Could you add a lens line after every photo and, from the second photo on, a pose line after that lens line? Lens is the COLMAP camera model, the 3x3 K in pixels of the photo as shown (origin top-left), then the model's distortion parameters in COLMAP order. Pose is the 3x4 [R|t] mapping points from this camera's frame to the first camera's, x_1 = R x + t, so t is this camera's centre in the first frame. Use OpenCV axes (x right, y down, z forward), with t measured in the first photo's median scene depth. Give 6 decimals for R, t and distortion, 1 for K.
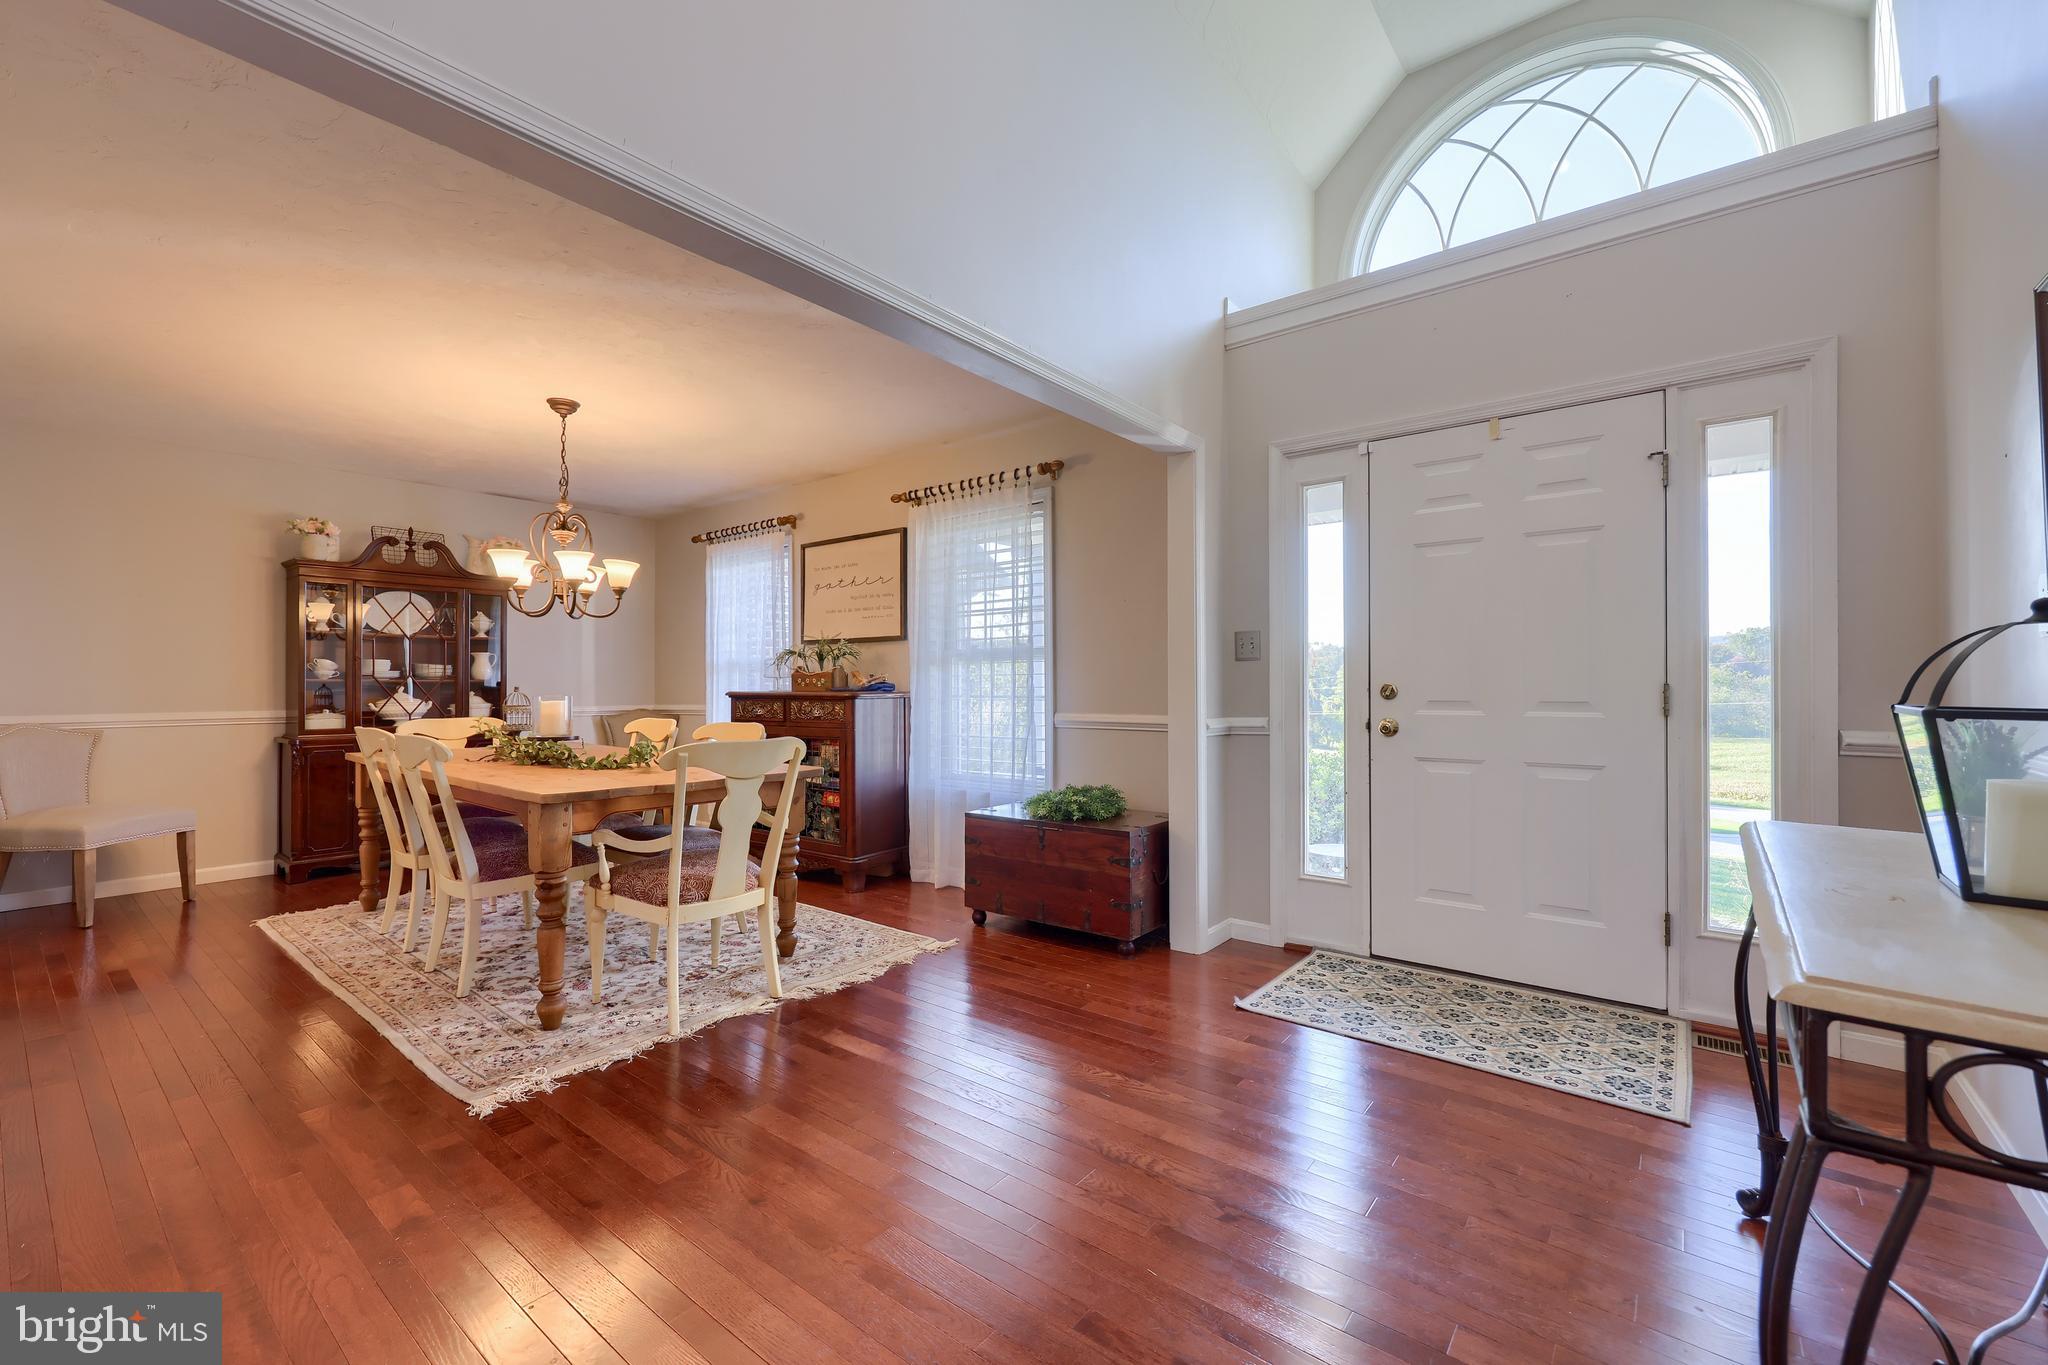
lens RADIAL K [[868.6, 0, 1070.0], [0, 868.6, 686.5], [0, 0, 1]] dist [0.004364, -0.000979]
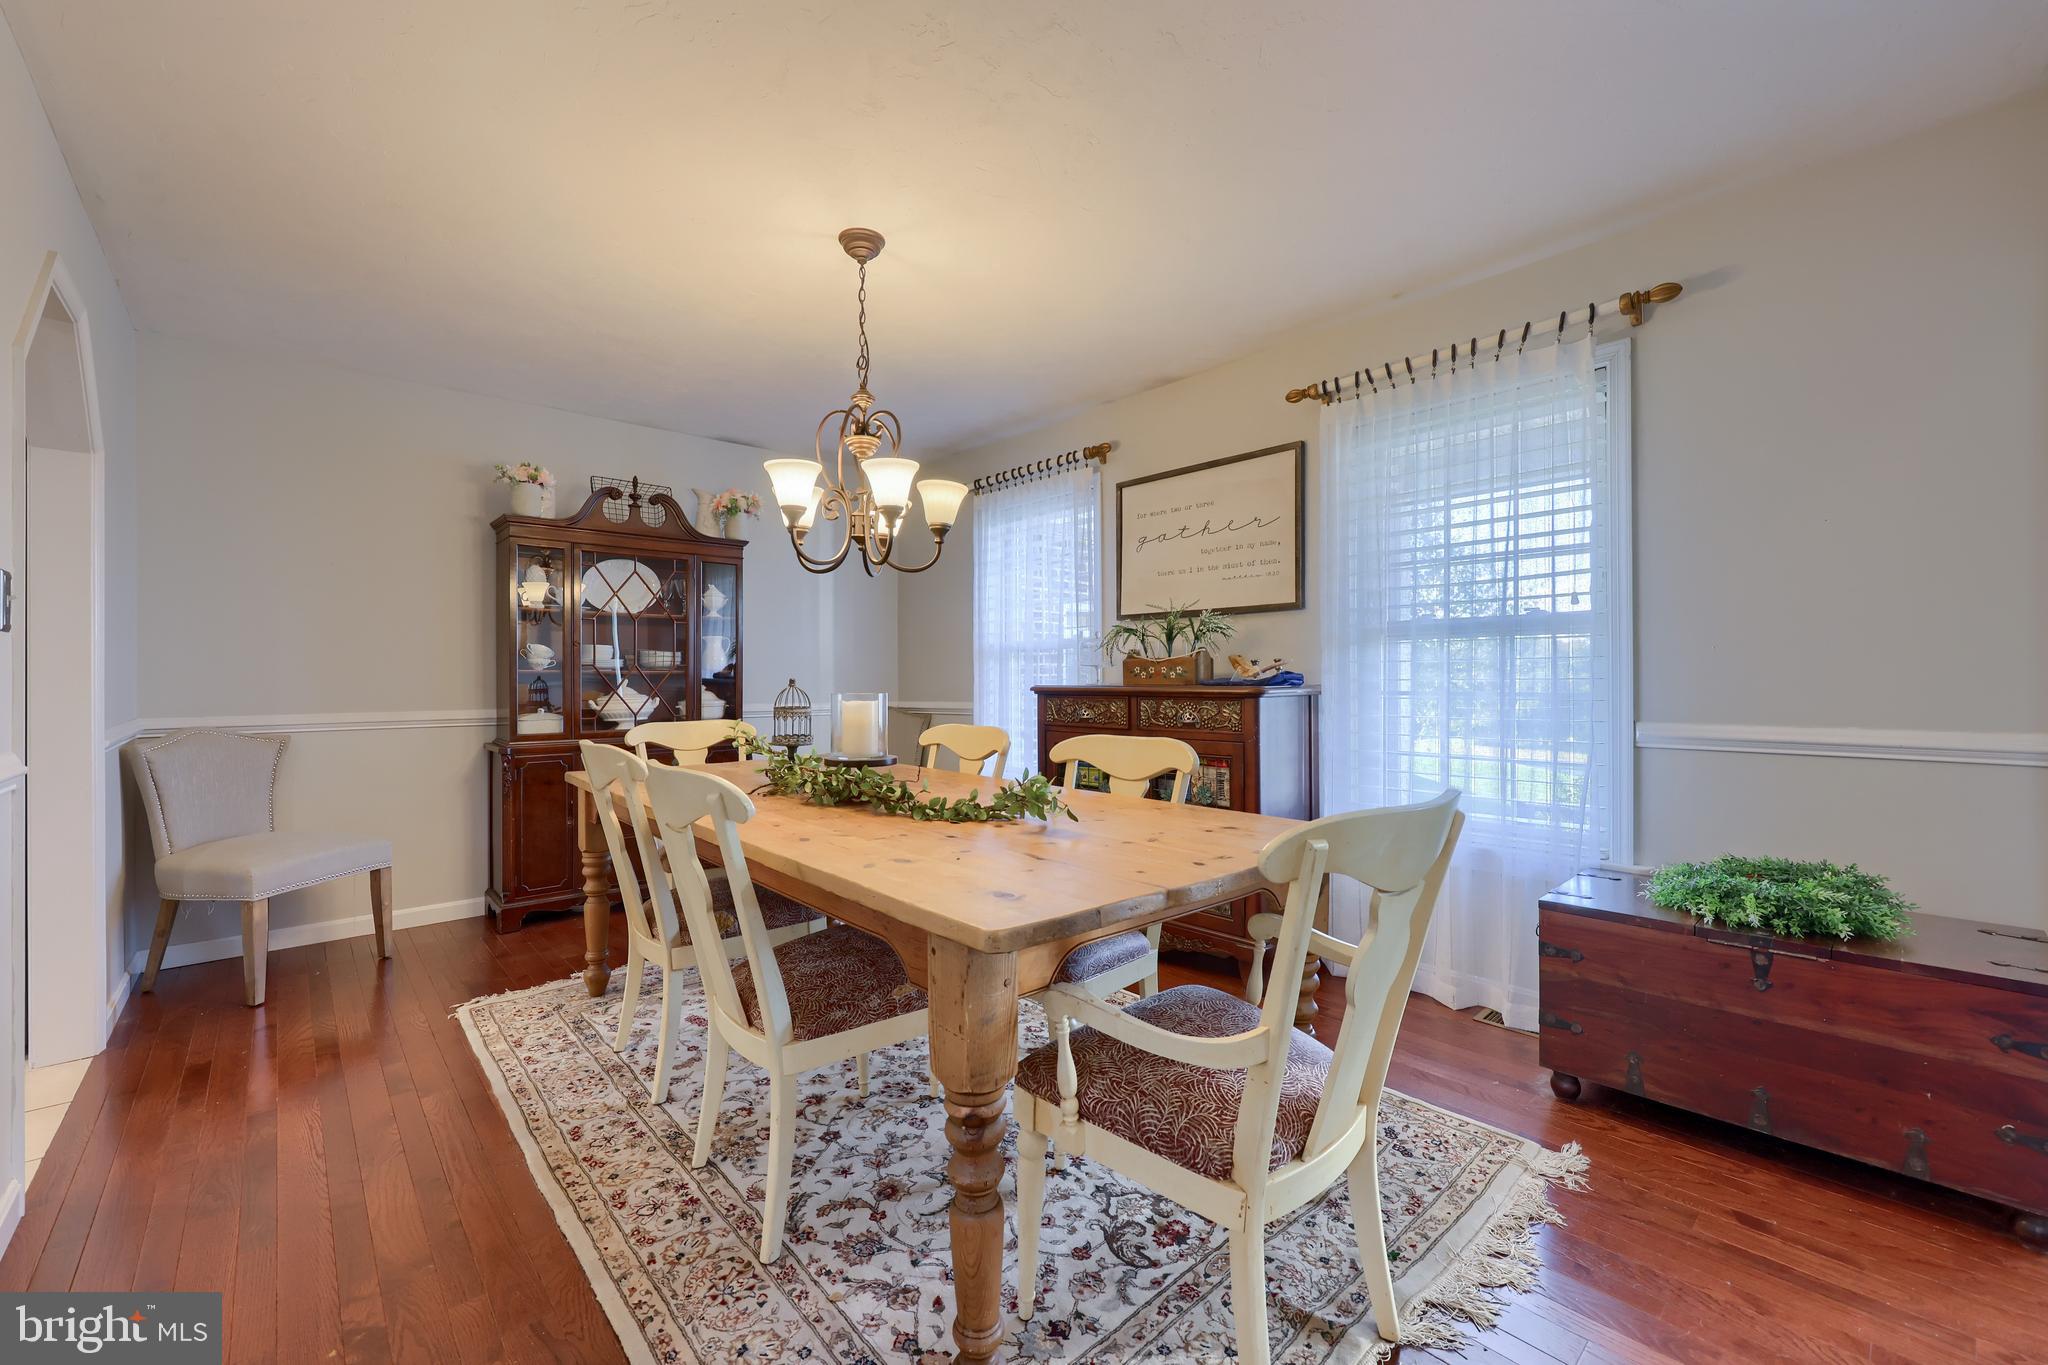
lens RADIAL K [[836.3, 0, 1043.3], [0, 836.3, 686.2], [0, 0, 1]] dist [0.000320, 0.000989]
pose [[0.986111, 0.000224, -0.166089, -0.306176], [0.001171, 0.999965, 0.008304, 0.000604], [0.166085, -0.008383, 0.986076, 0.359513]]
